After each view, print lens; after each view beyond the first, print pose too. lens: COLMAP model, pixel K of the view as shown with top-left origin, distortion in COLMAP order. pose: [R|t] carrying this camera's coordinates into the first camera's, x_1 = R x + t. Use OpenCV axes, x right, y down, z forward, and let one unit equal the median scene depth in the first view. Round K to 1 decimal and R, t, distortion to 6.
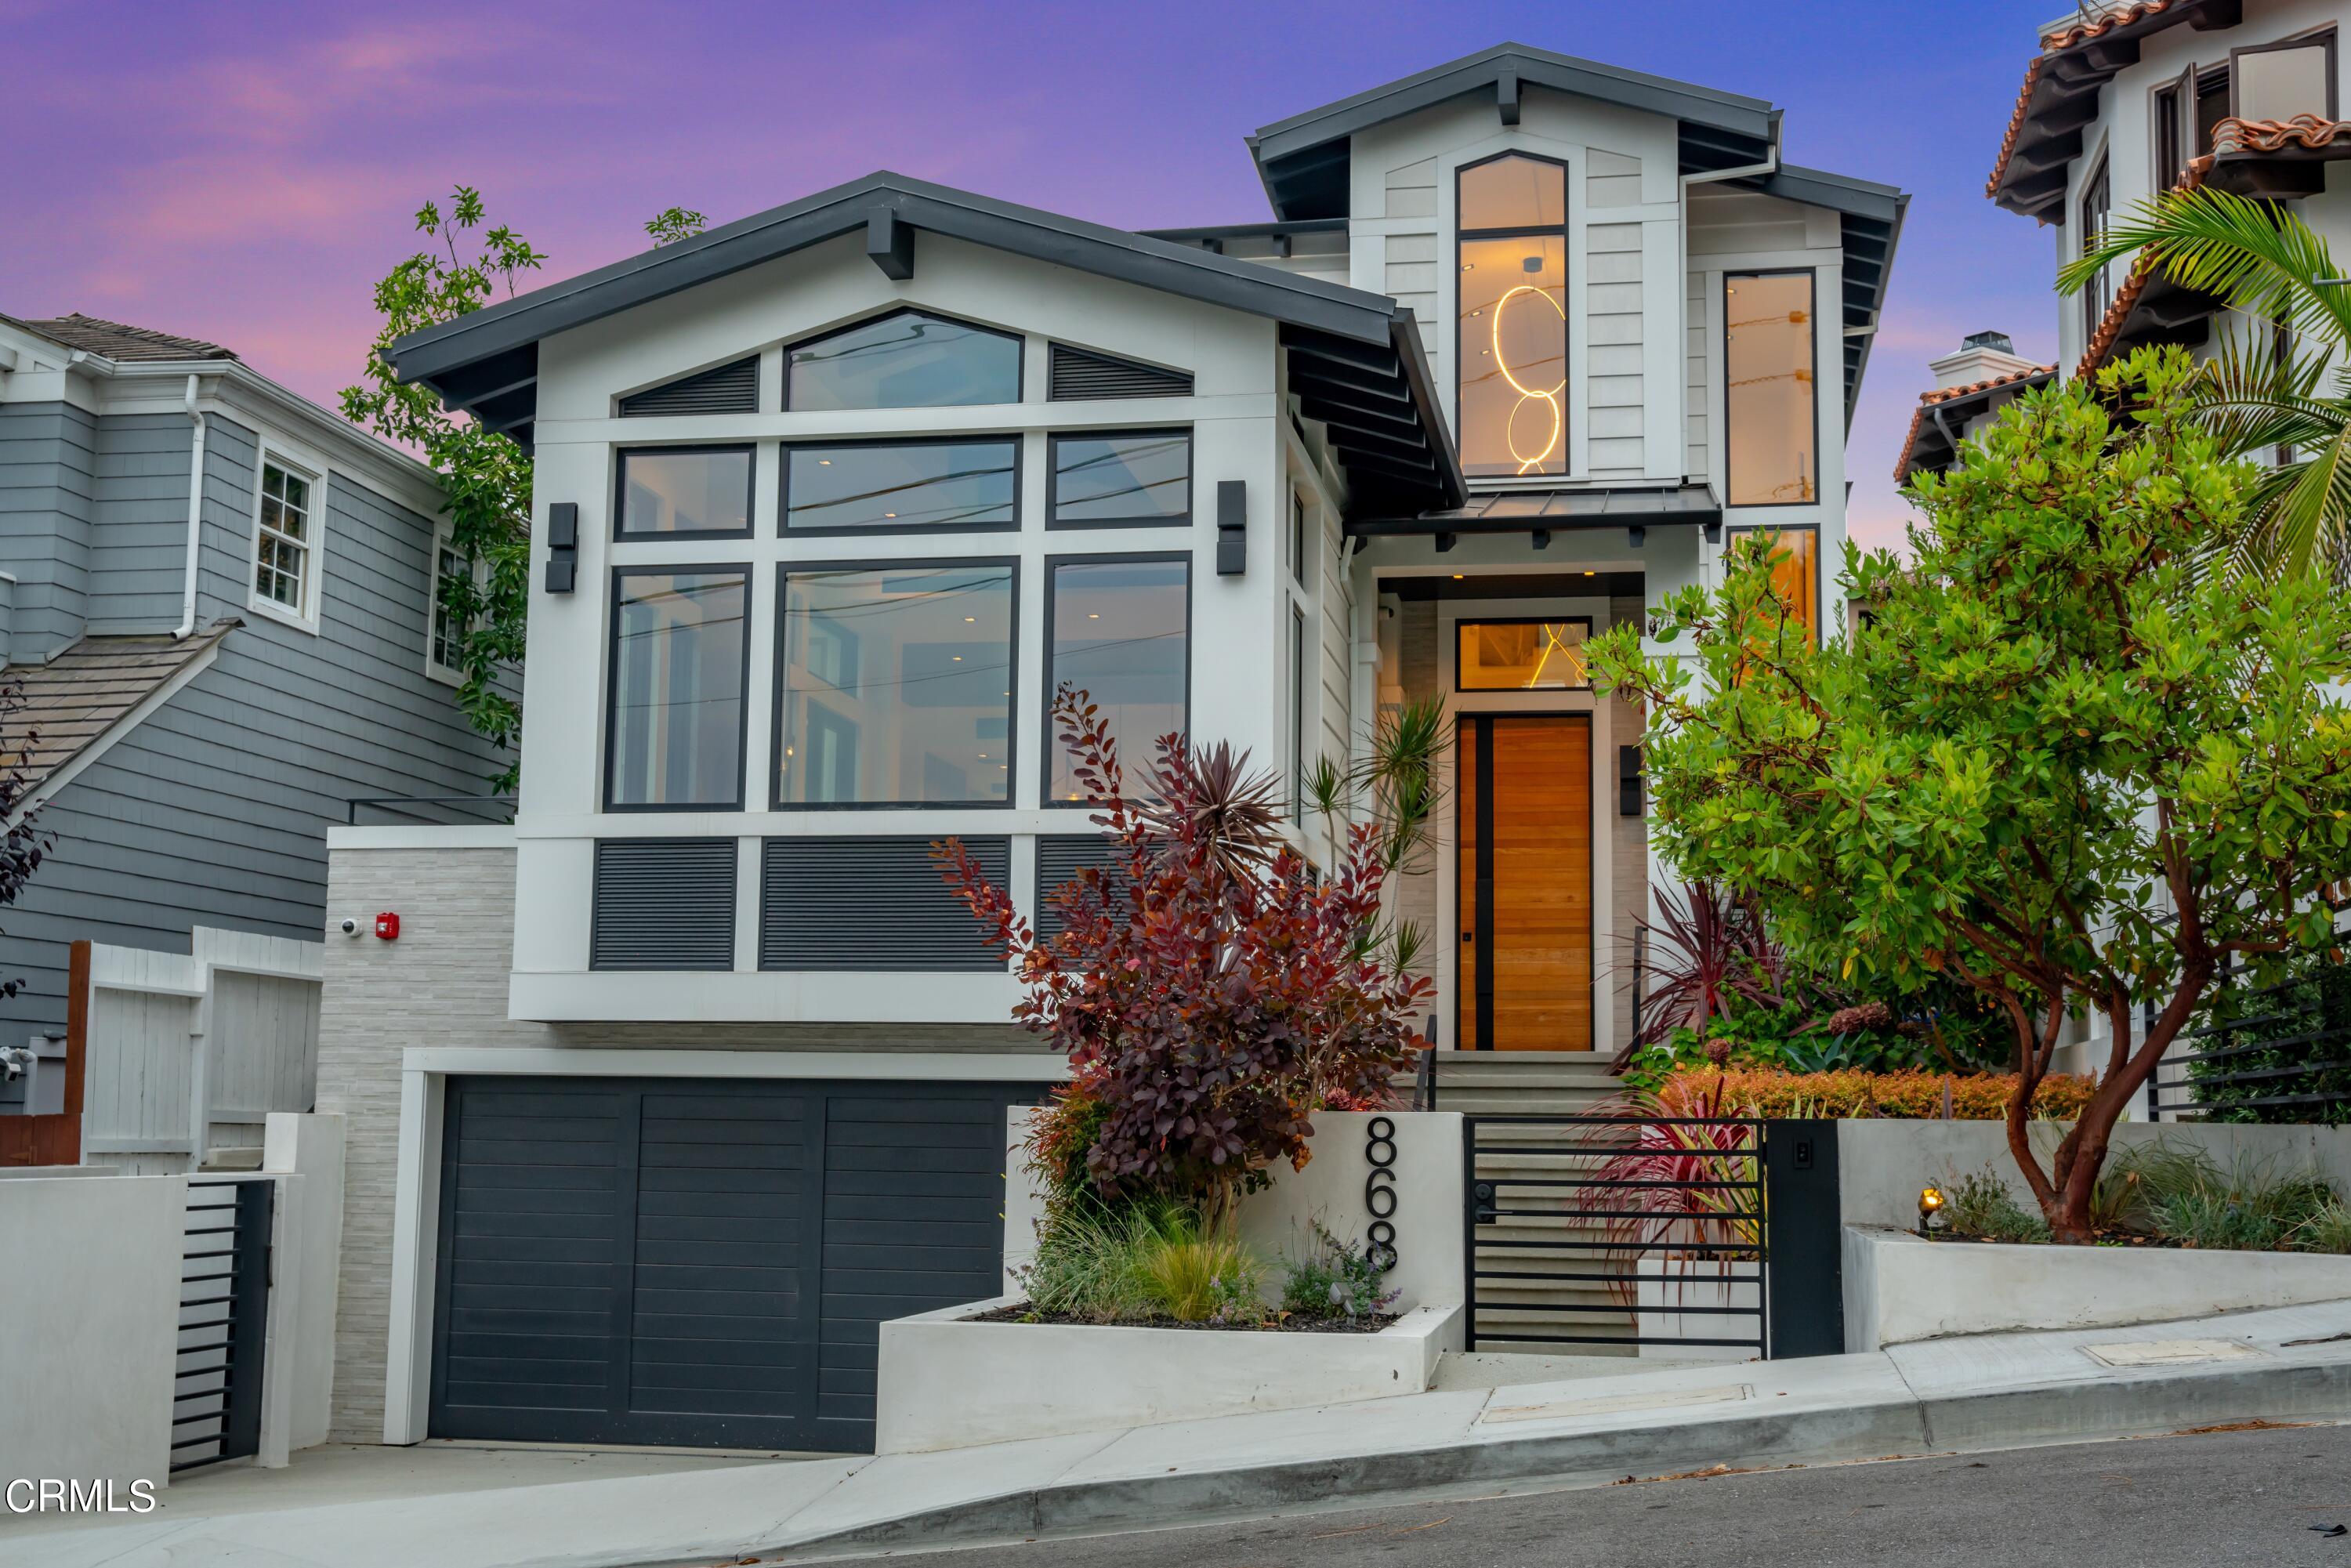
lens RADIAL K [[2772.0, 0, 1171.9], [0, 2772.0, 789.7], [0, 0, 1]] dist [0.010939, 0.000000]
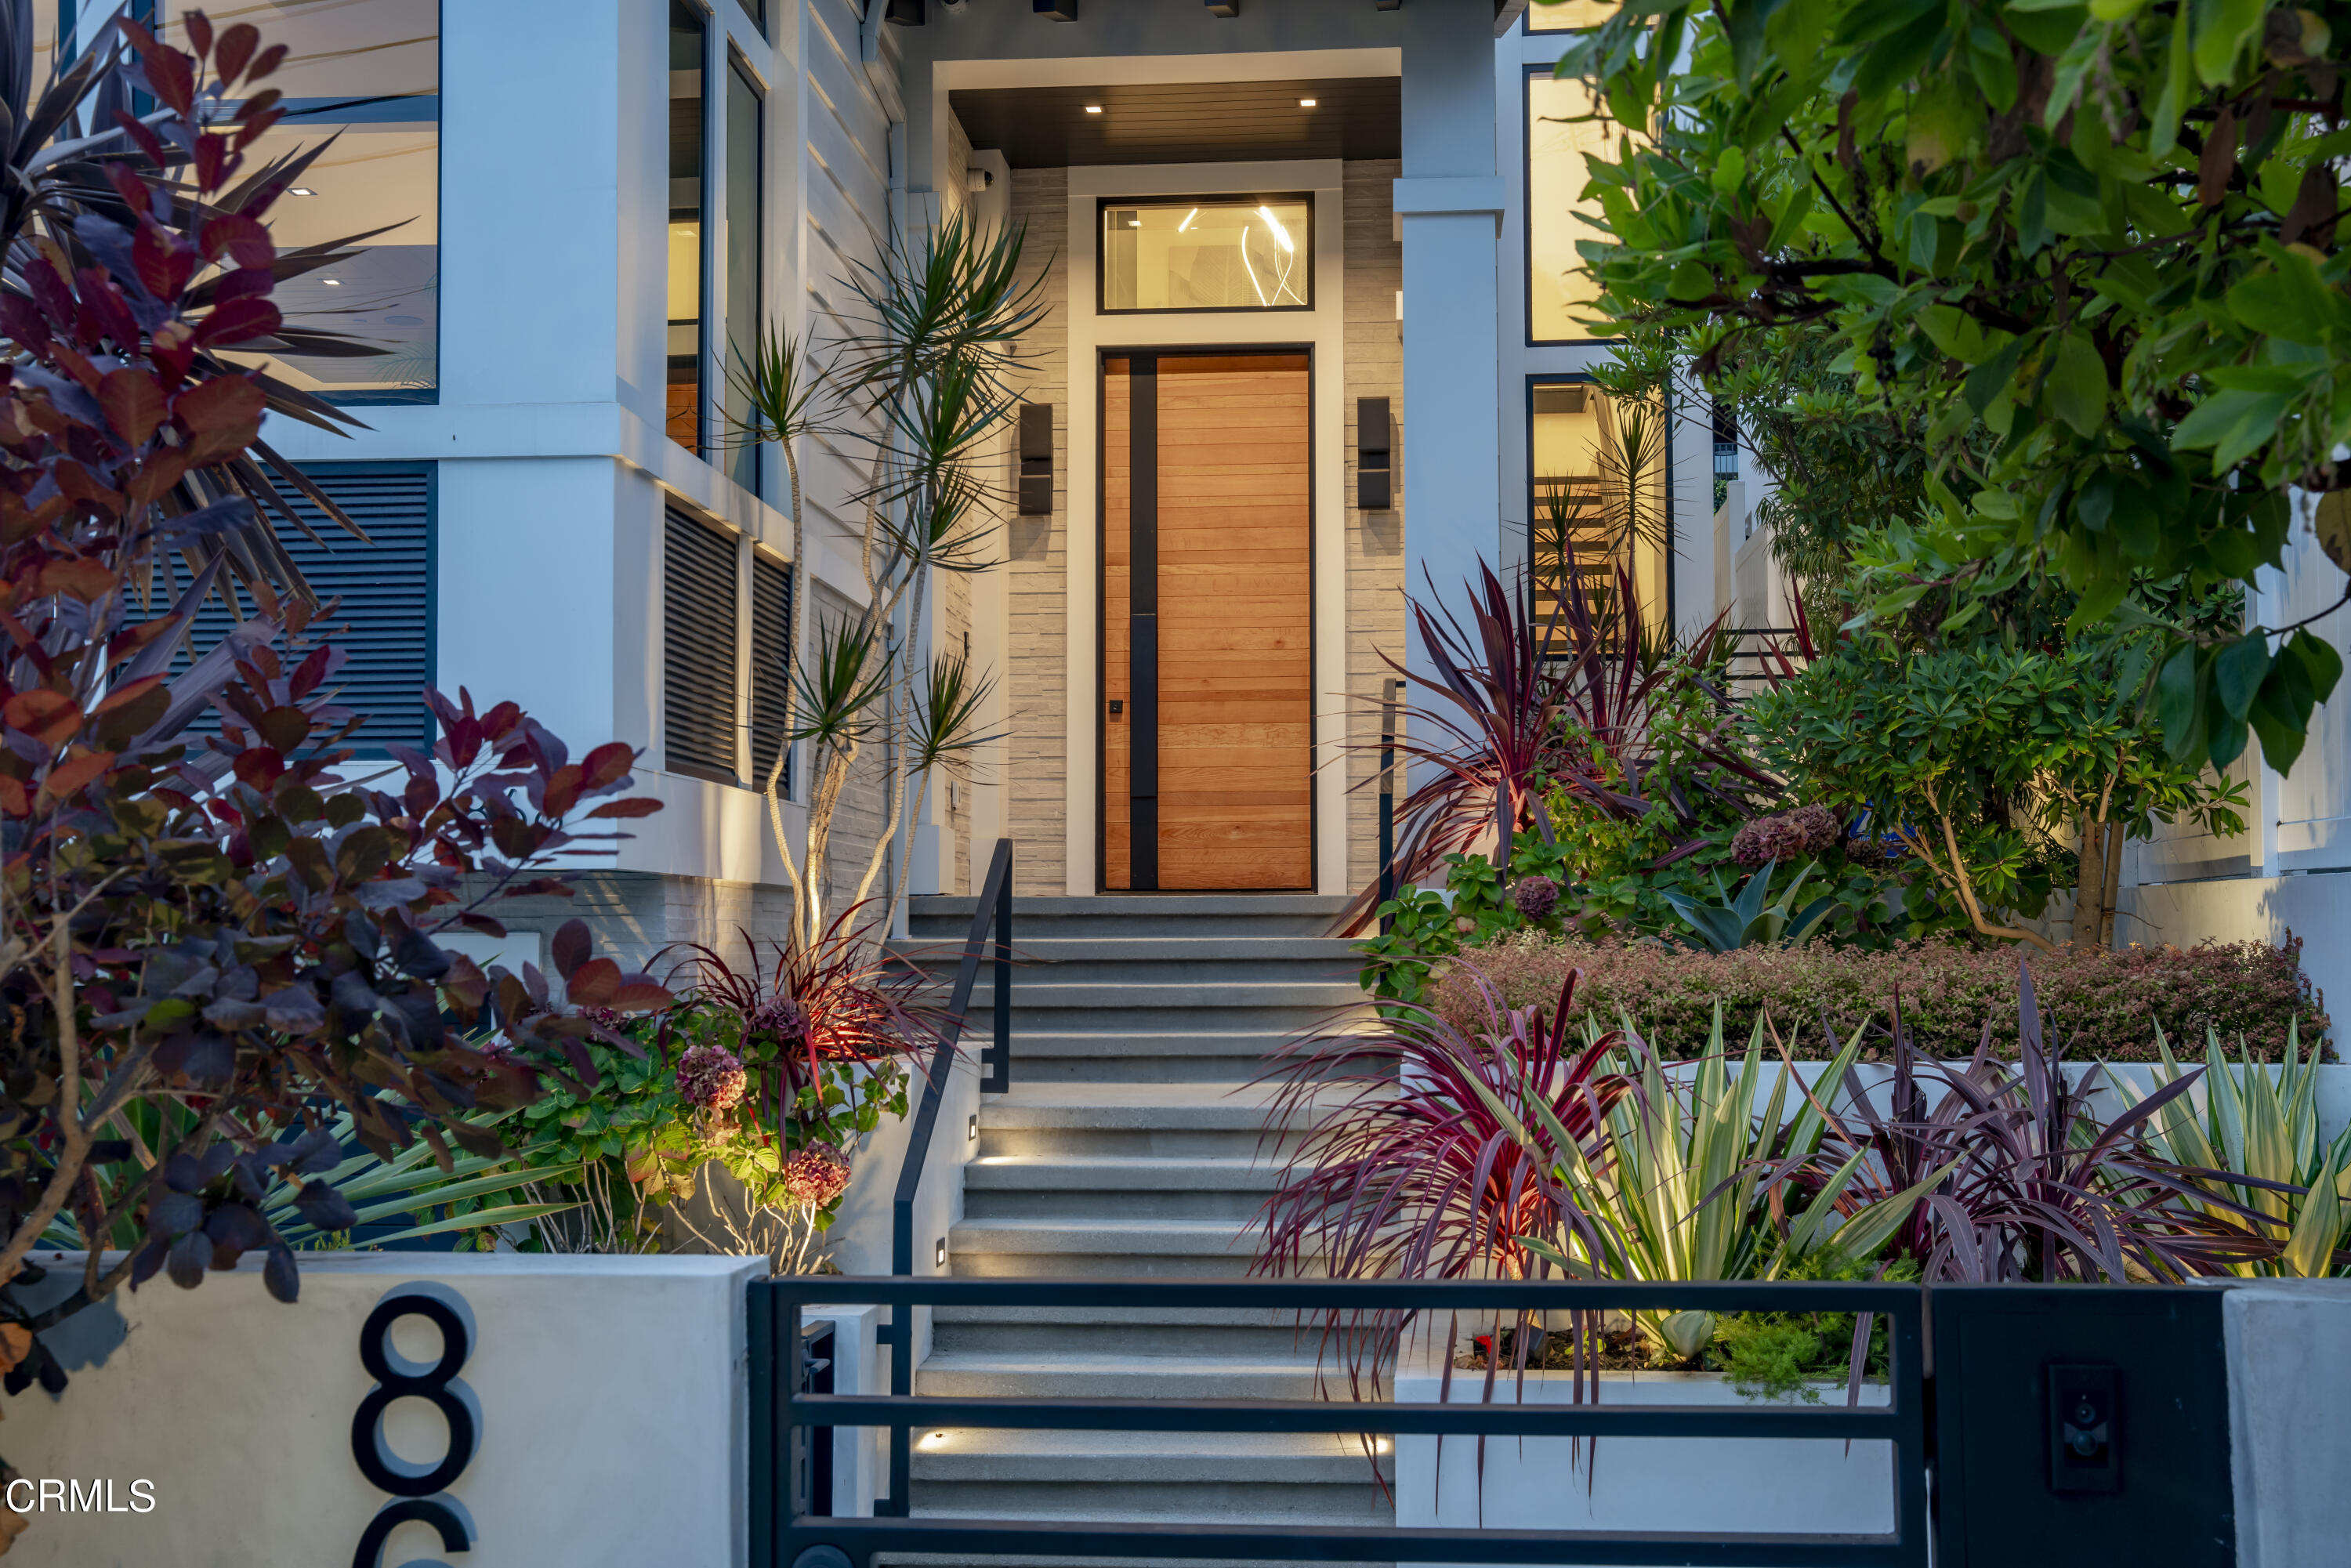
lens RADIAL K [[2772.0, 0, 1177.2], [0, 2772.0, 784.4], [0, 0, 1]] dist [0.010939, 0.000000]
pose [[0.995504, -0.010638, 0.094123, 0.068044], [0.004179, 0.997638, 0.068563, 0.030827], [-0.094630, -0.067861, 0.993197, 0.419286]]
